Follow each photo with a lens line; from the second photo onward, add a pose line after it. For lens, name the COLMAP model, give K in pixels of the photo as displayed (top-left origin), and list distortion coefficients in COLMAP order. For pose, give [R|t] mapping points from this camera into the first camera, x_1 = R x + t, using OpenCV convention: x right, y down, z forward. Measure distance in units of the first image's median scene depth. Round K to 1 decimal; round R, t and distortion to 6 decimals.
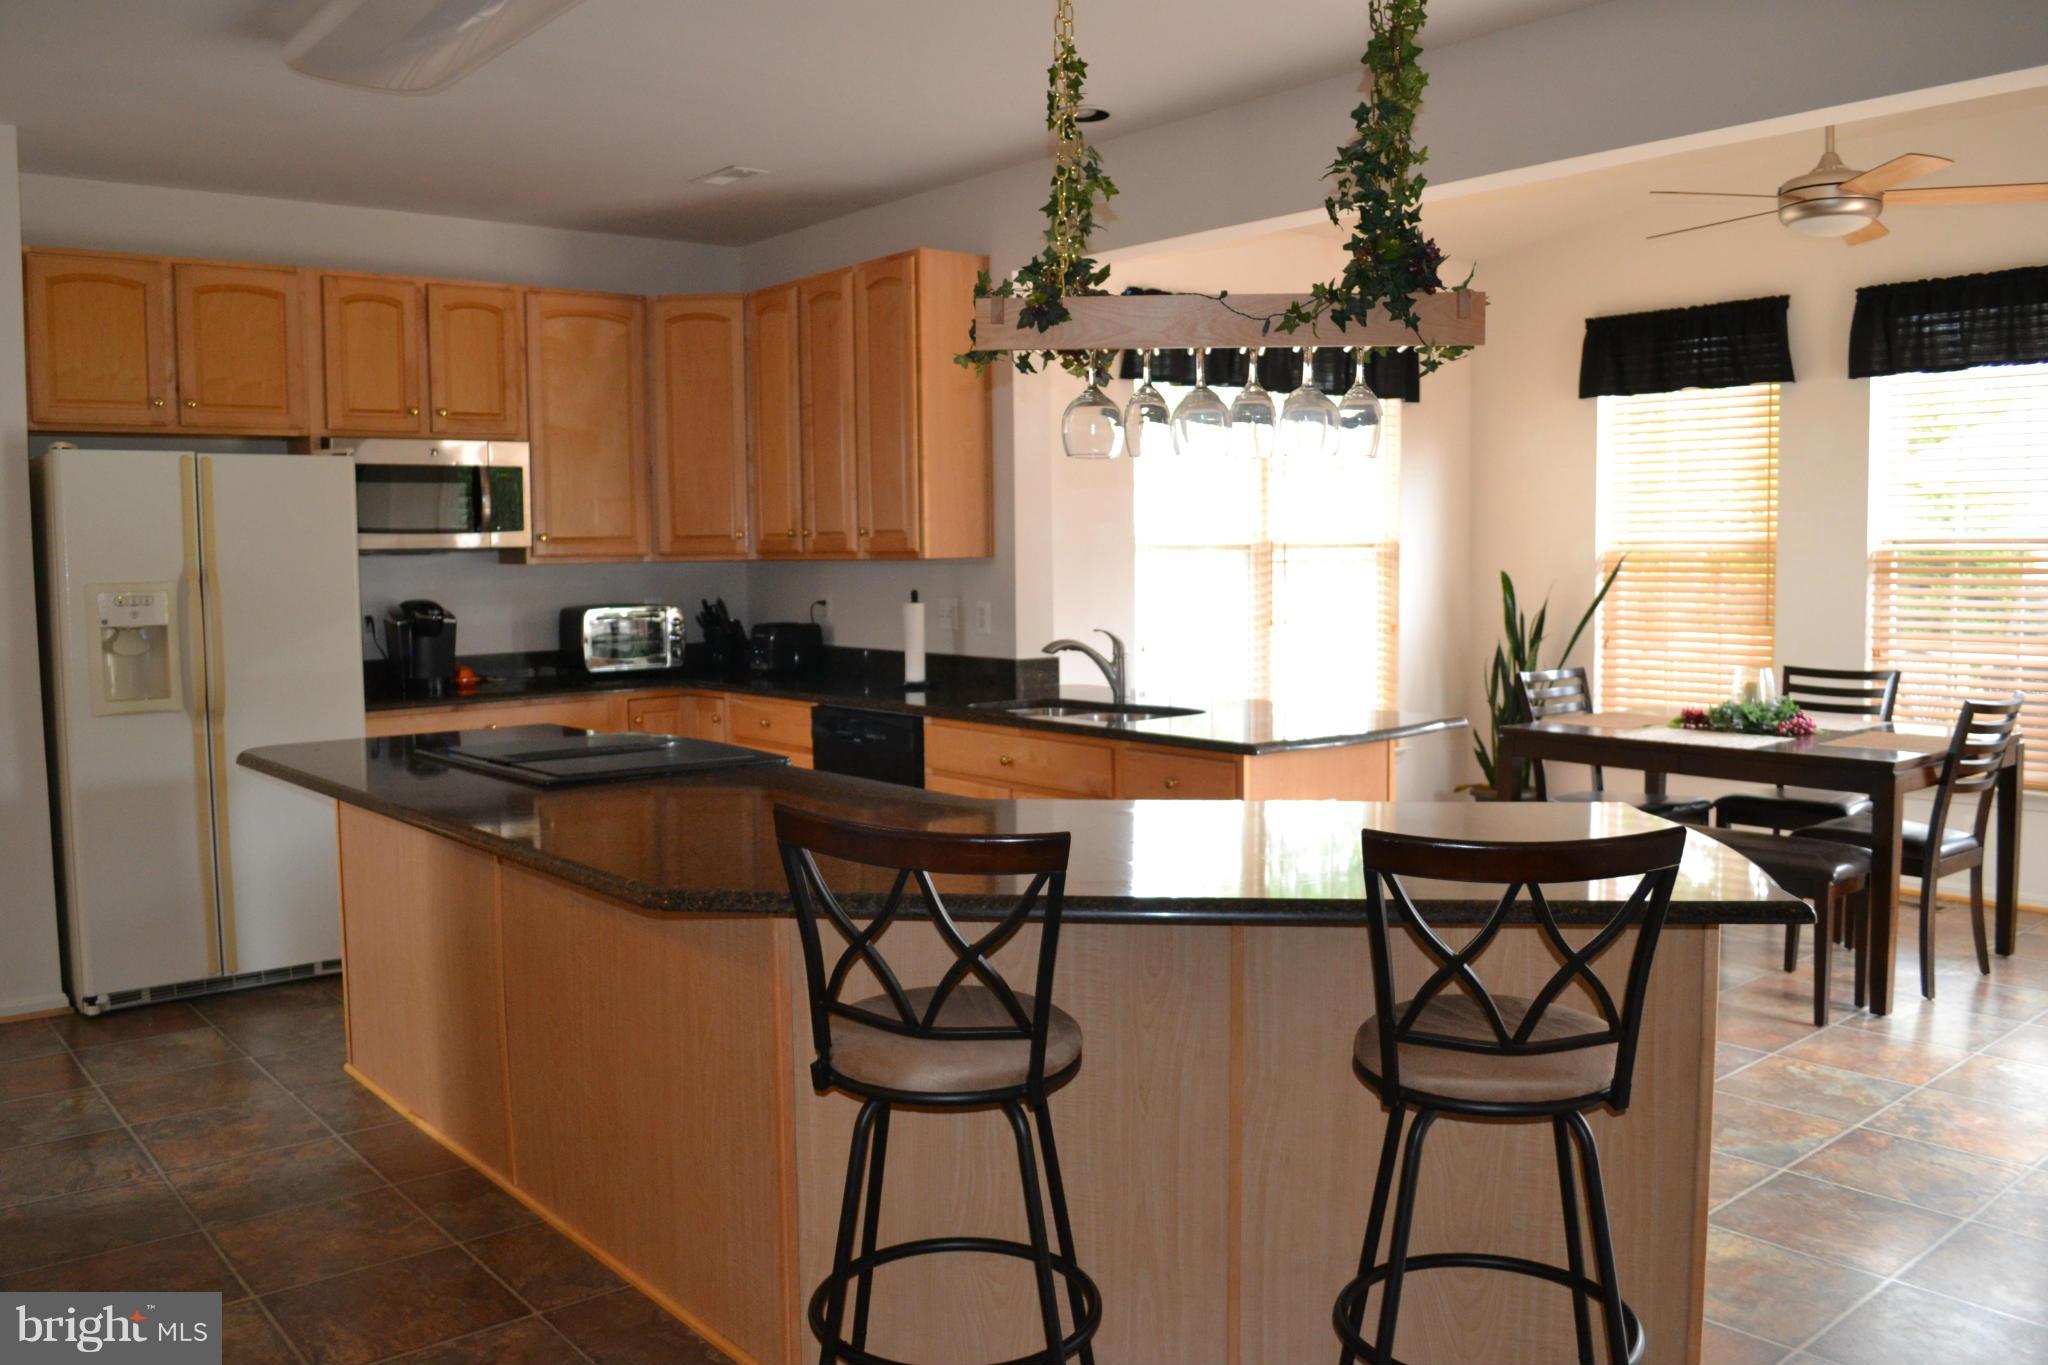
lens RADIAL K [[1627.8, 0, 1019.5], [0, 1627.8, 672.2], [0, 0, 1]] dist [-0.082455, 0.011463]
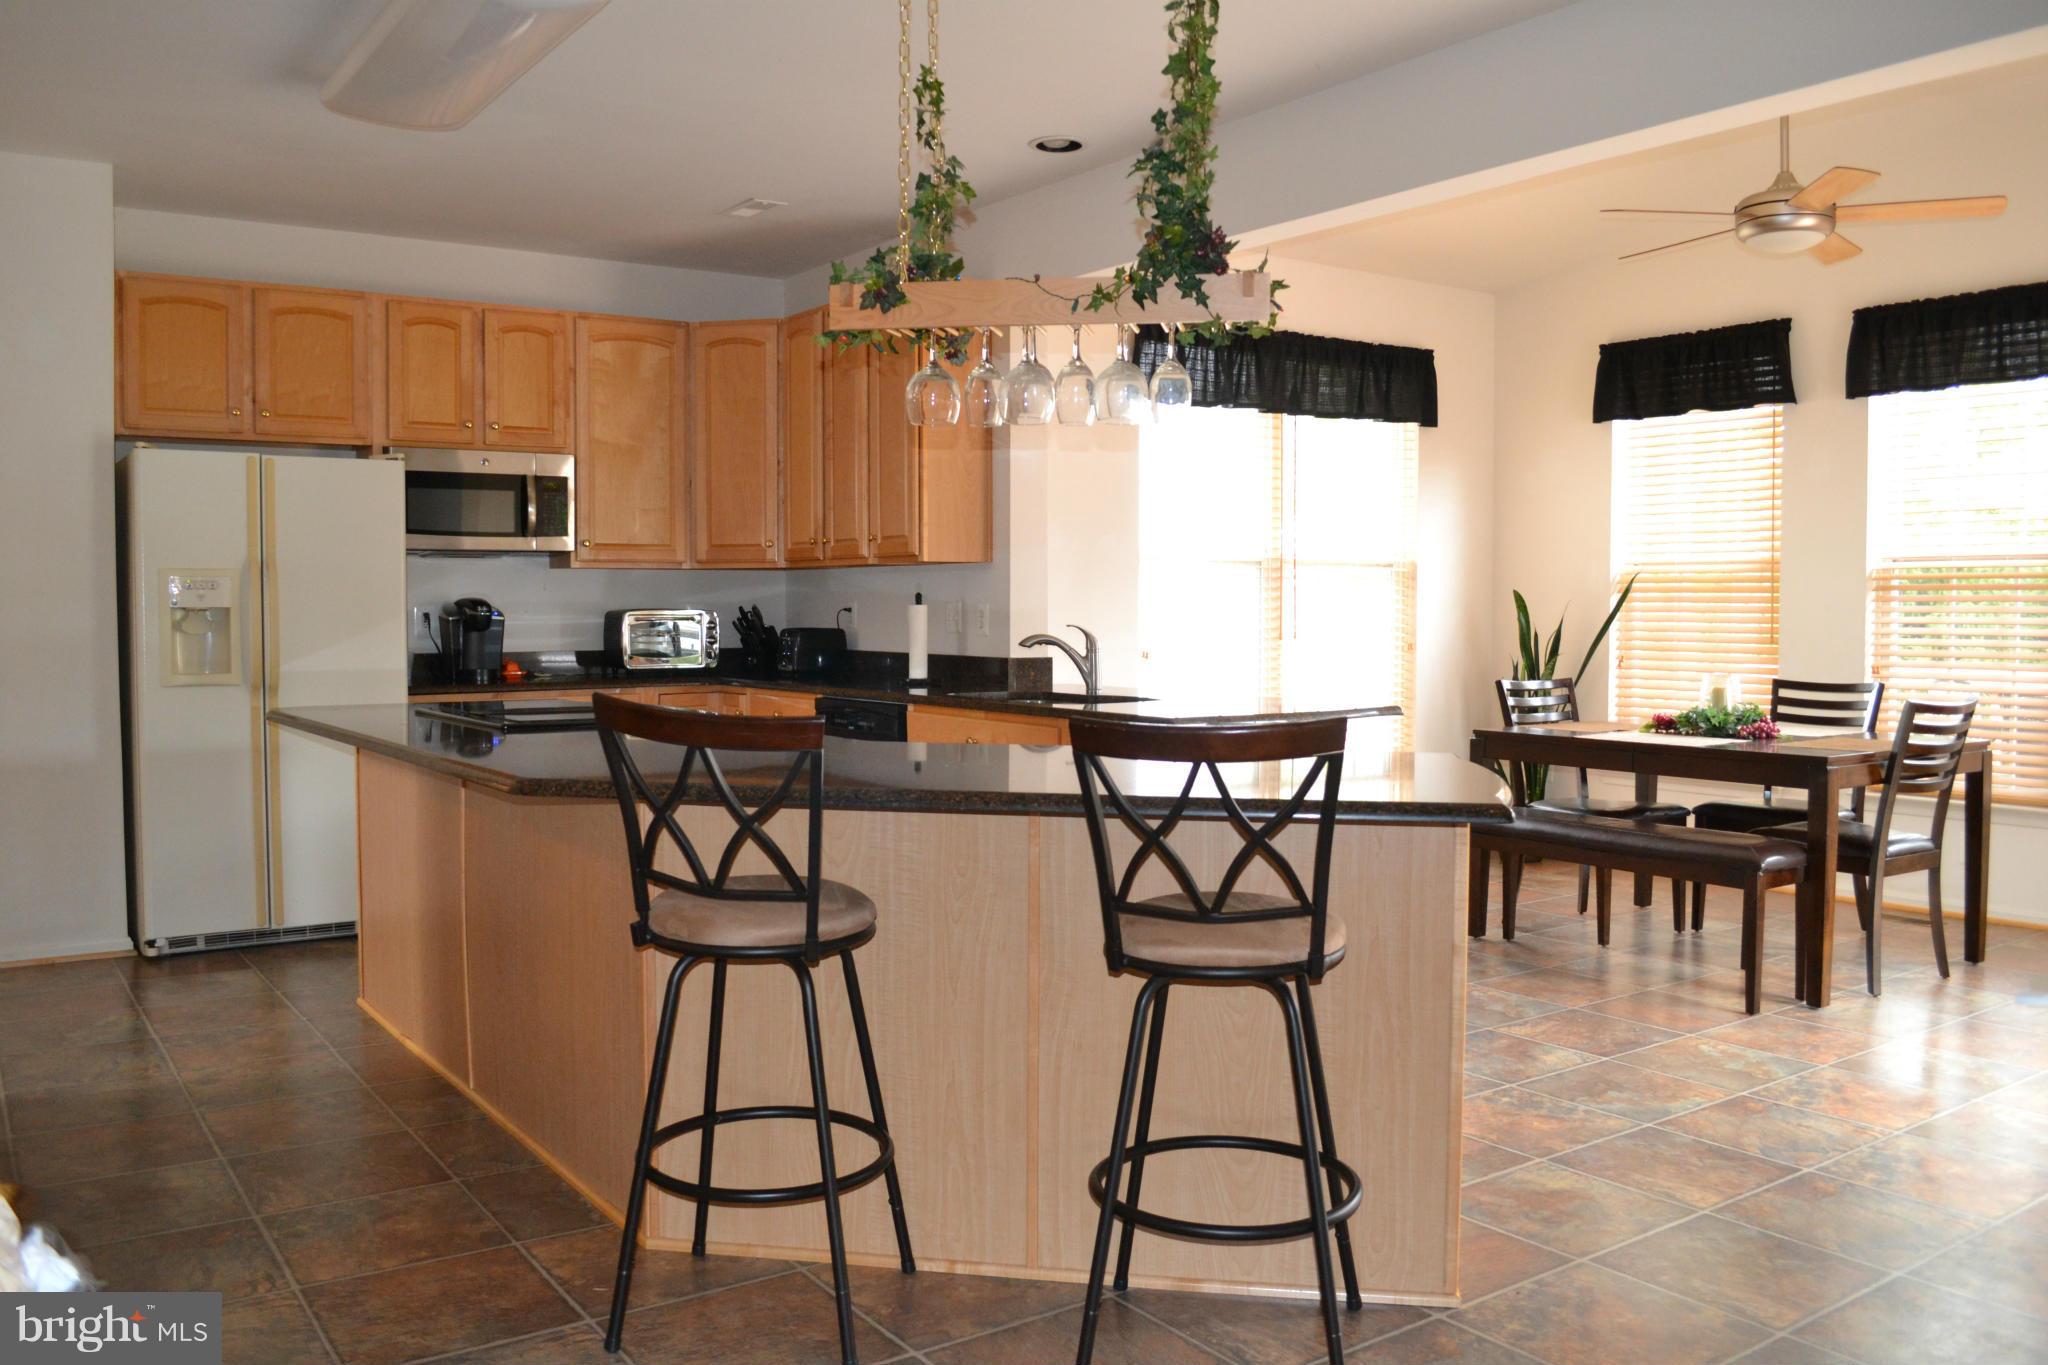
lens RADIAL K [[1627.8, 0, 1011.8], [0, 1627.8, 671.1], [0, 0, 1]] dist [-0.082455, 0.011463]
pose [[0.996051, 0.015294, -0.087461, 0.110162], [-0.018175, 0.999315, -0.032233, 0.041563], [0.086908, 0.033695, 0.995646, -0.065799]]
